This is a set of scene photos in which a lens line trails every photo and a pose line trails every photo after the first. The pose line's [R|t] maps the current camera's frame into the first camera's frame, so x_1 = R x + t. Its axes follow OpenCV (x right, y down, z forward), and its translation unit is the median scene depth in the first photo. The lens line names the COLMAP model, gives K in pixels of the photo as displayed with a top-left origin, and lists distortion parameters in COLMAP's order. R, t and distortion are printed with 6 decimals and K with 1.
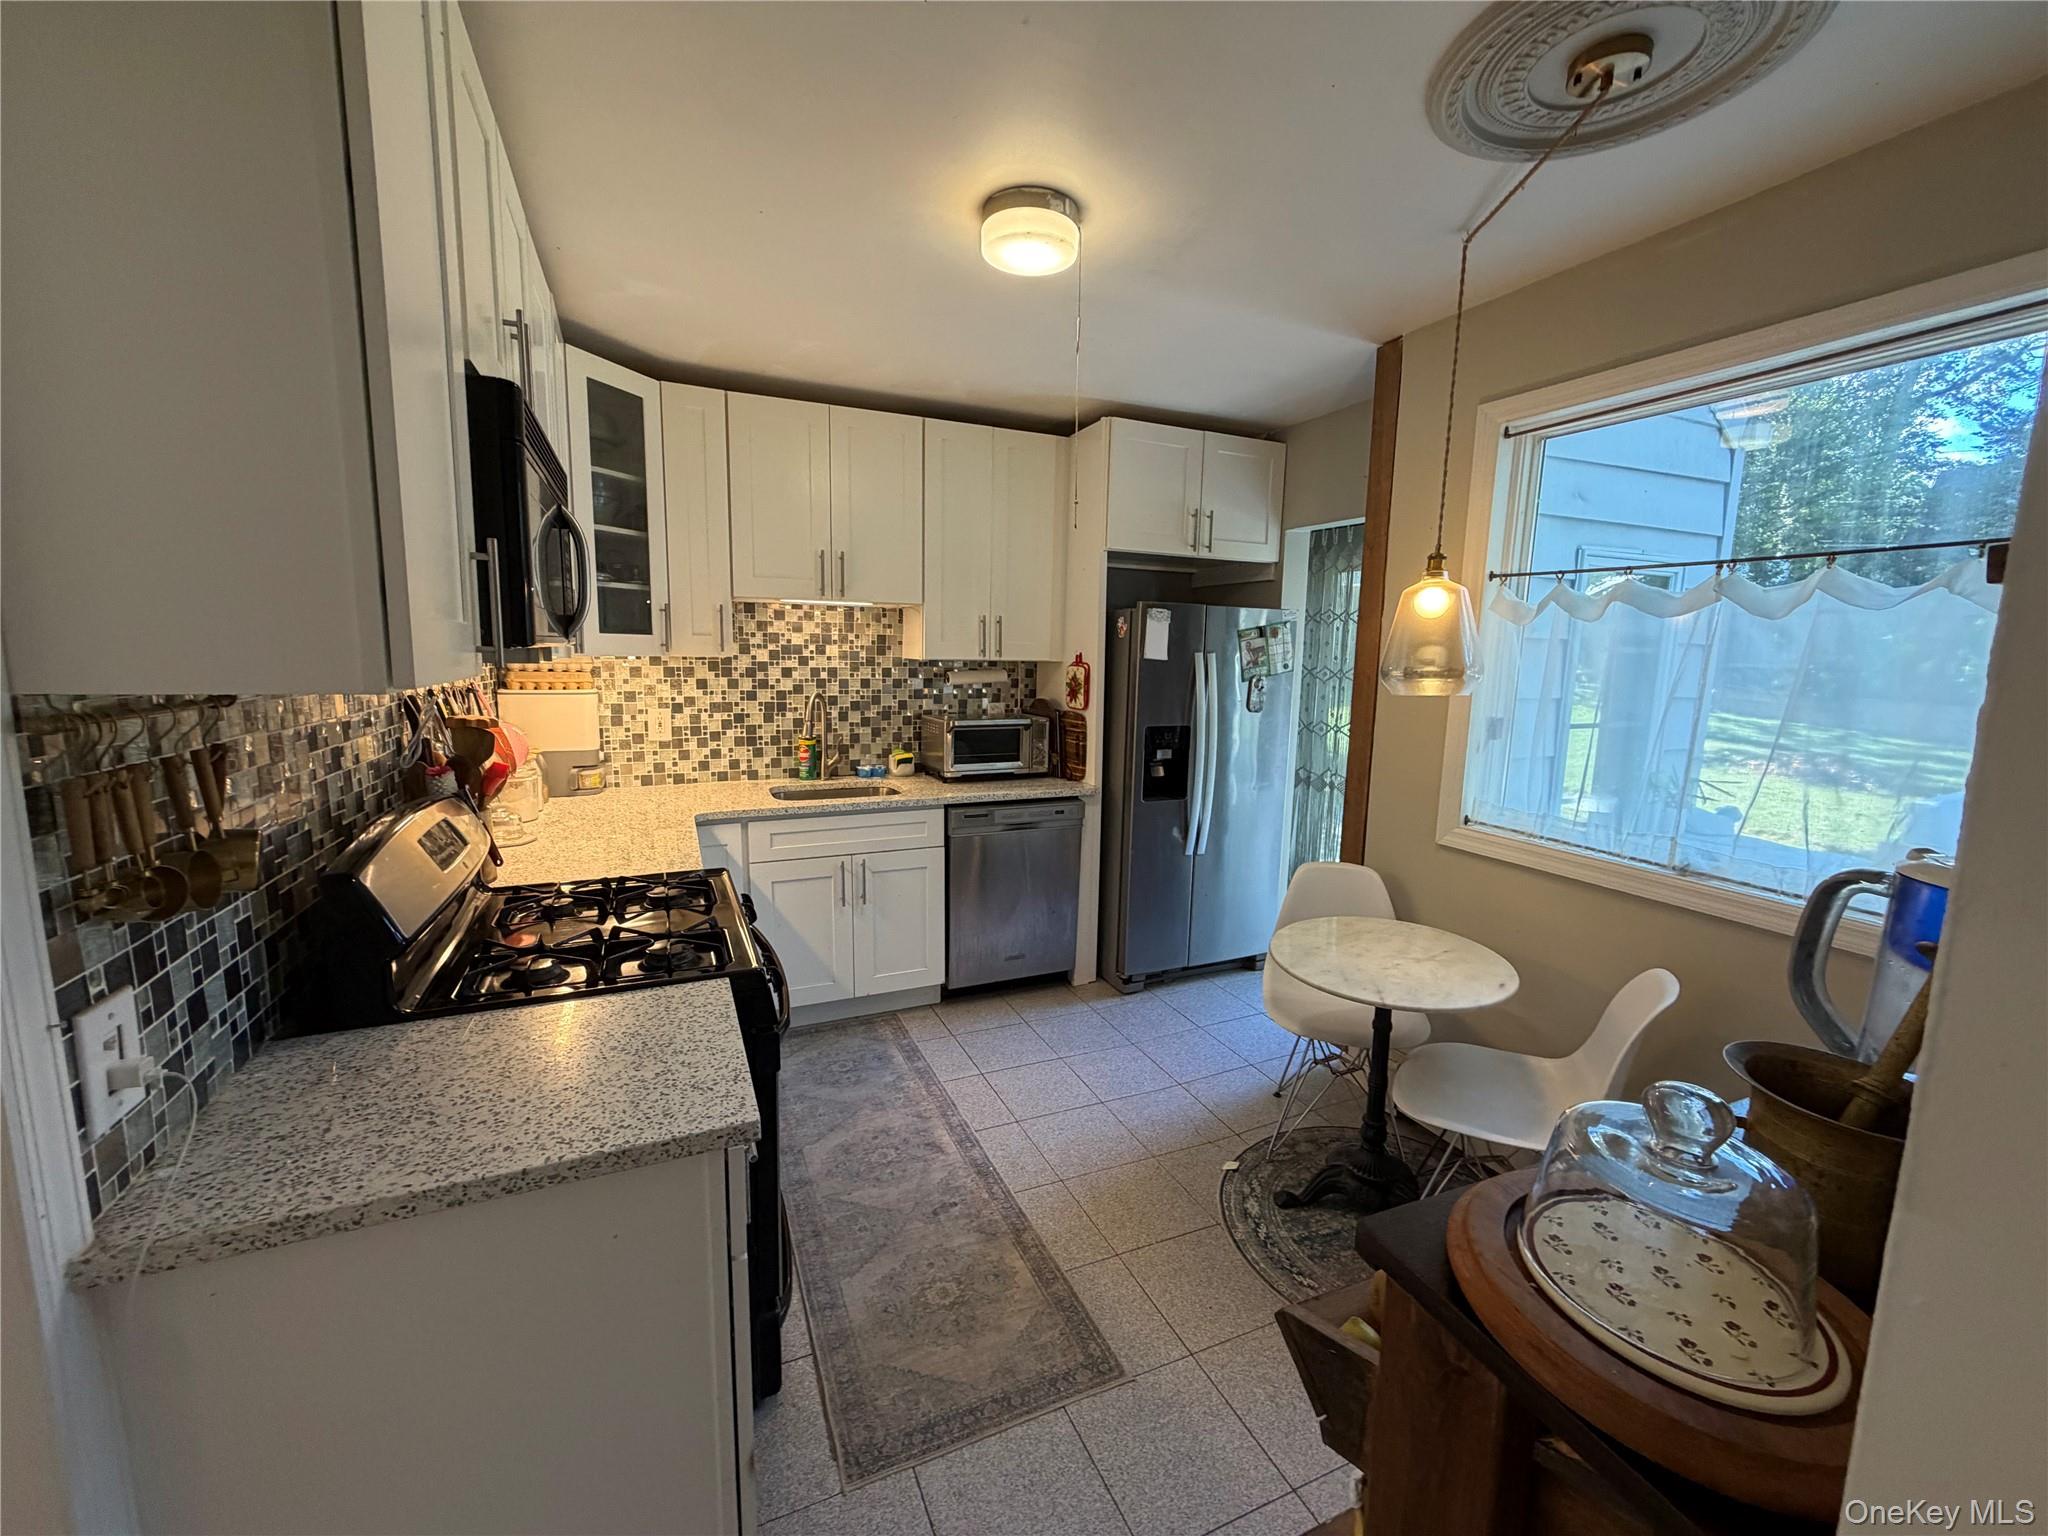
lens RADIAL K [[816.4, 0, 1017.8], [0, 816.4, 766.3], [0, 0, 1]] dist [0.002105, -0.000351]
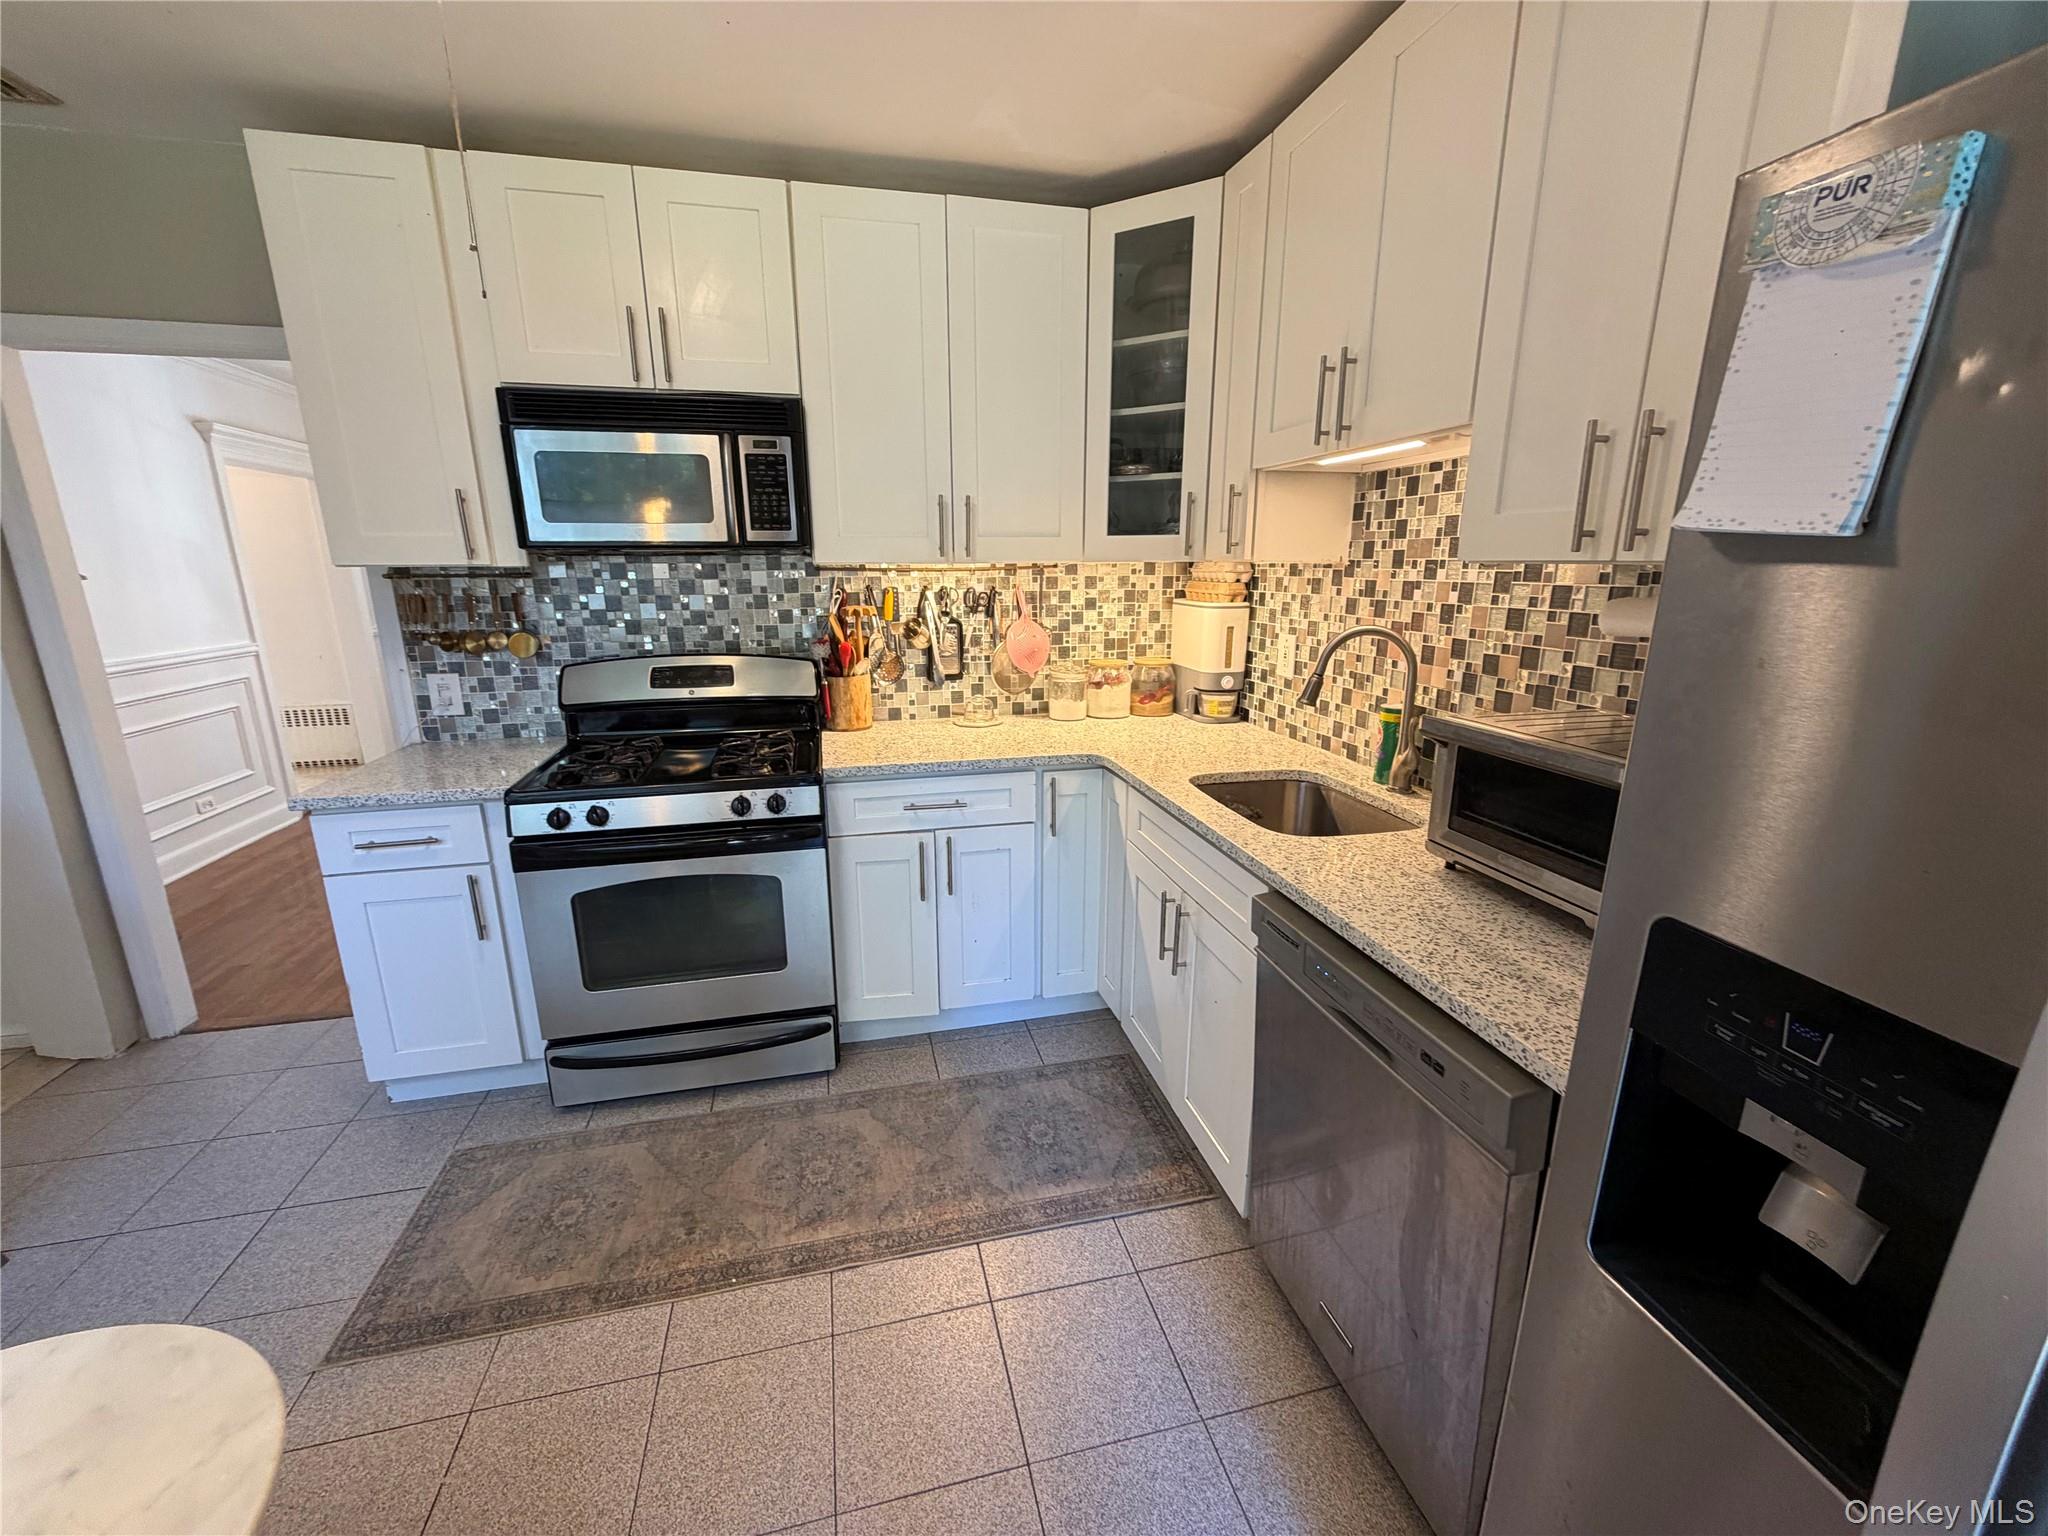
lens RADIAL K [[816.4, 0, 1017.8], [0, 816.4, 766.3], [0, 0, 1]] dist [0.002105, -0.000351]
pose [[-0.184314, 0.221093, -0.957678, 0.341413], [-0.145186, 0.957558, 0.249007, -0.101258], [0.972085, 0.184937, -0.144392, 0.852578]]
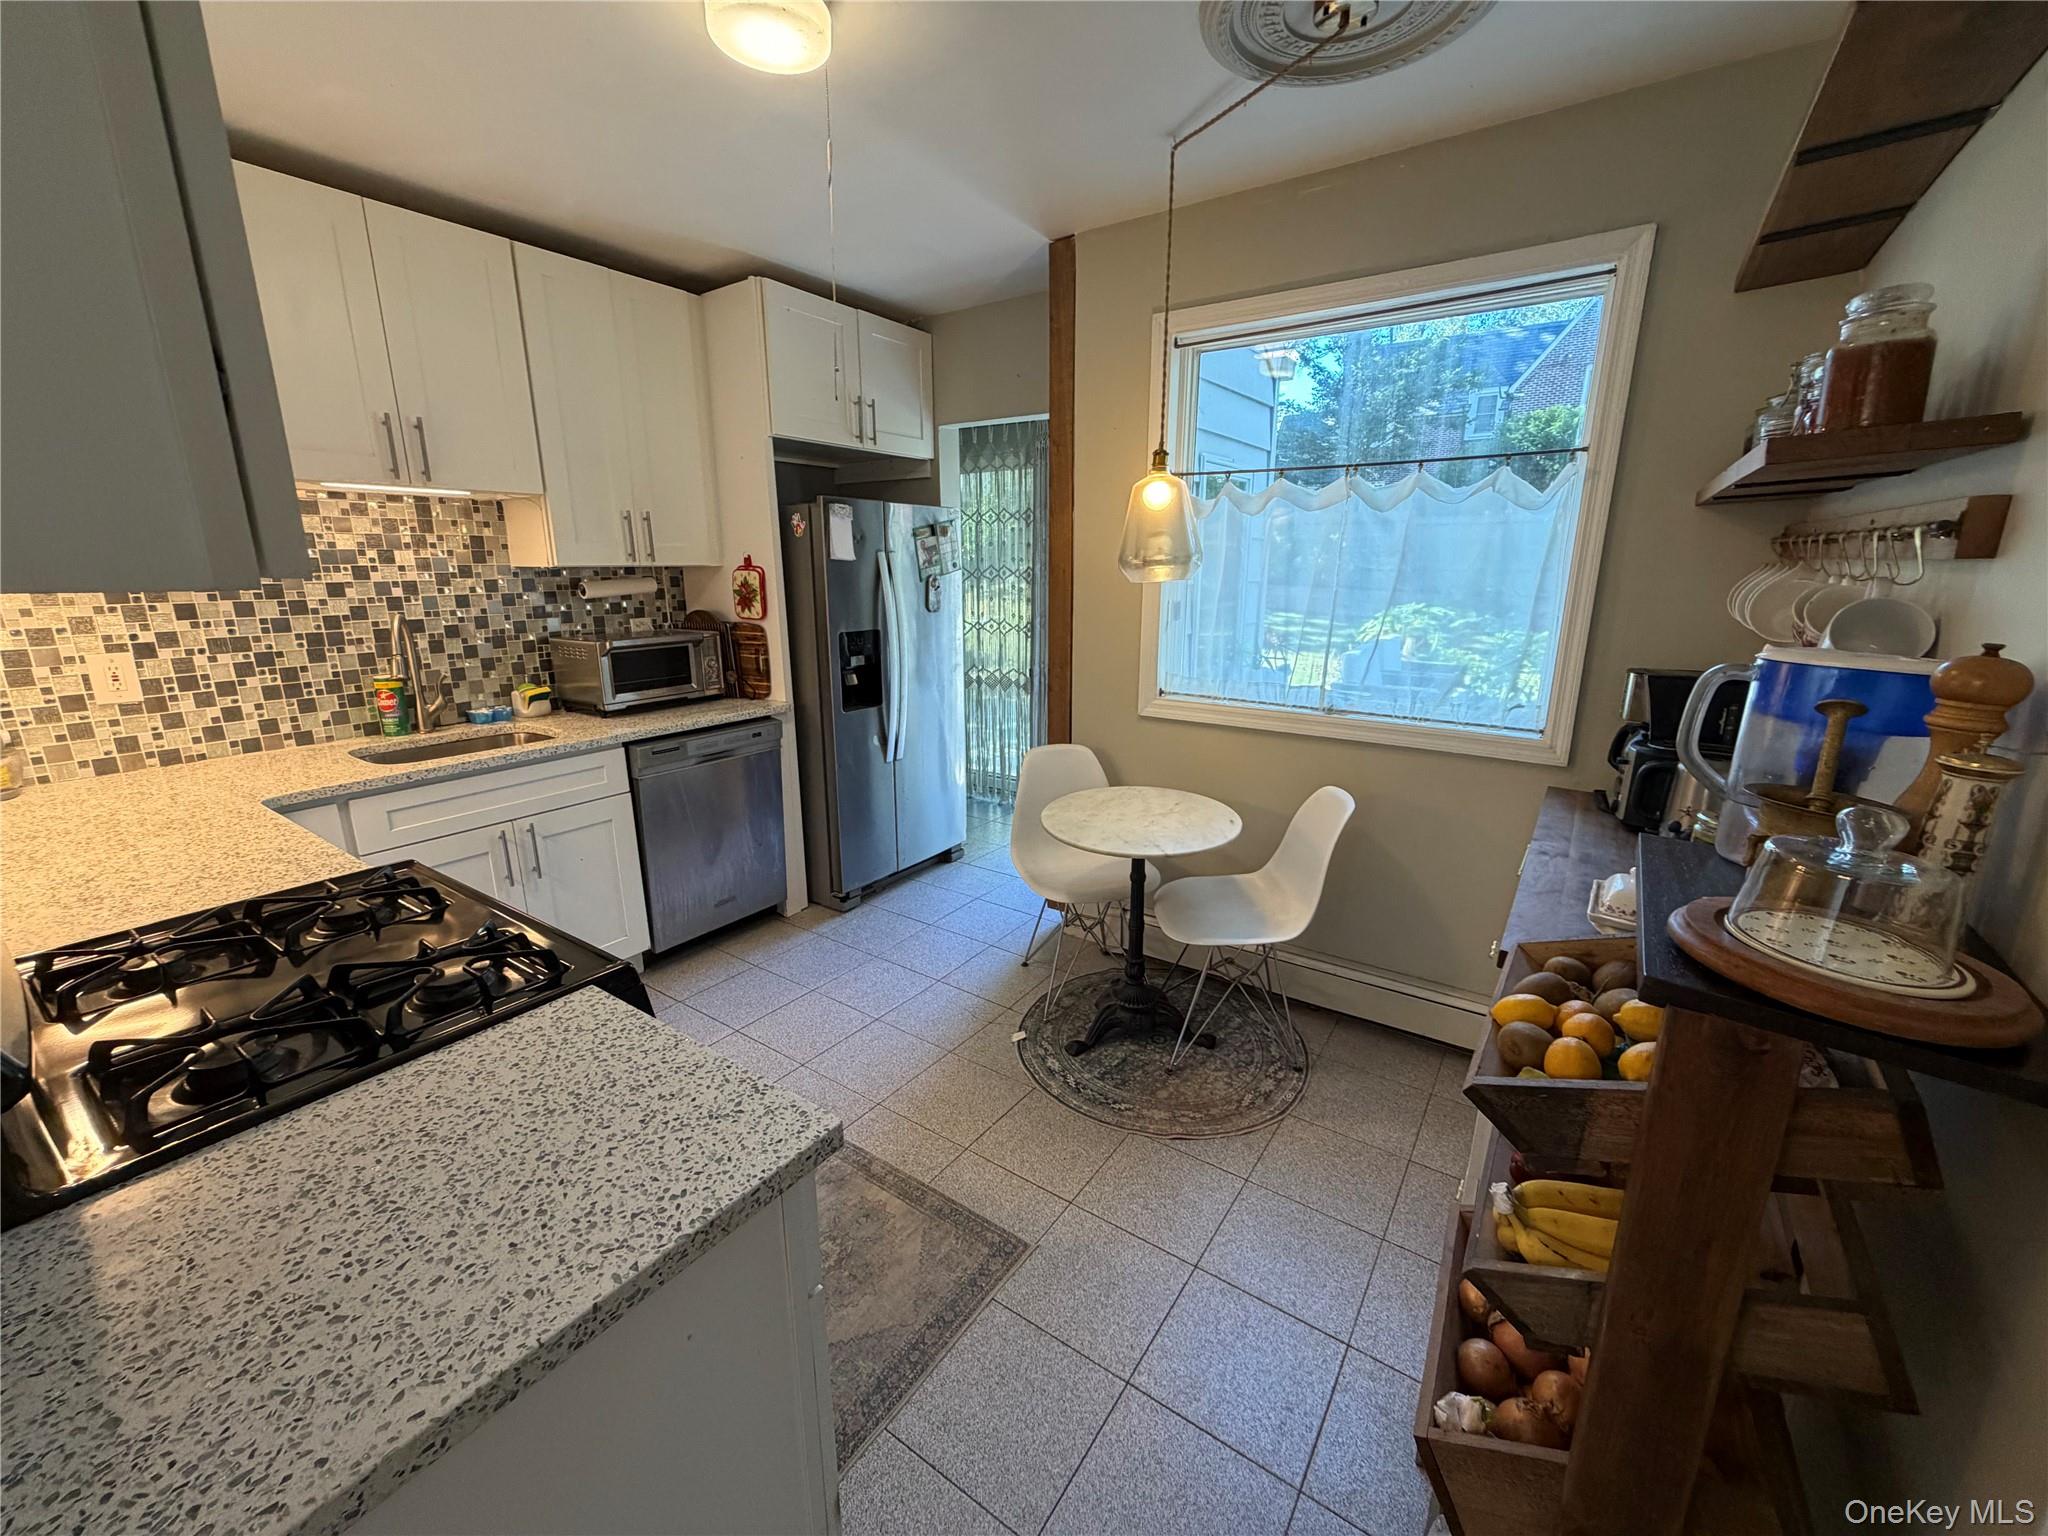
lens RADIAL K [[816.4, 0, 1017.8], [0, 816.4, 766.3], [0, 0, 1]] dist [0.002105, -0.000351]
pose [[0.855271, -0.146211, 0.497126, -0.152799], [0.093088, 0.987112, 0.130170, -0.000082], [-0.509751, -0.065054, 0.857859, 0.072592]]
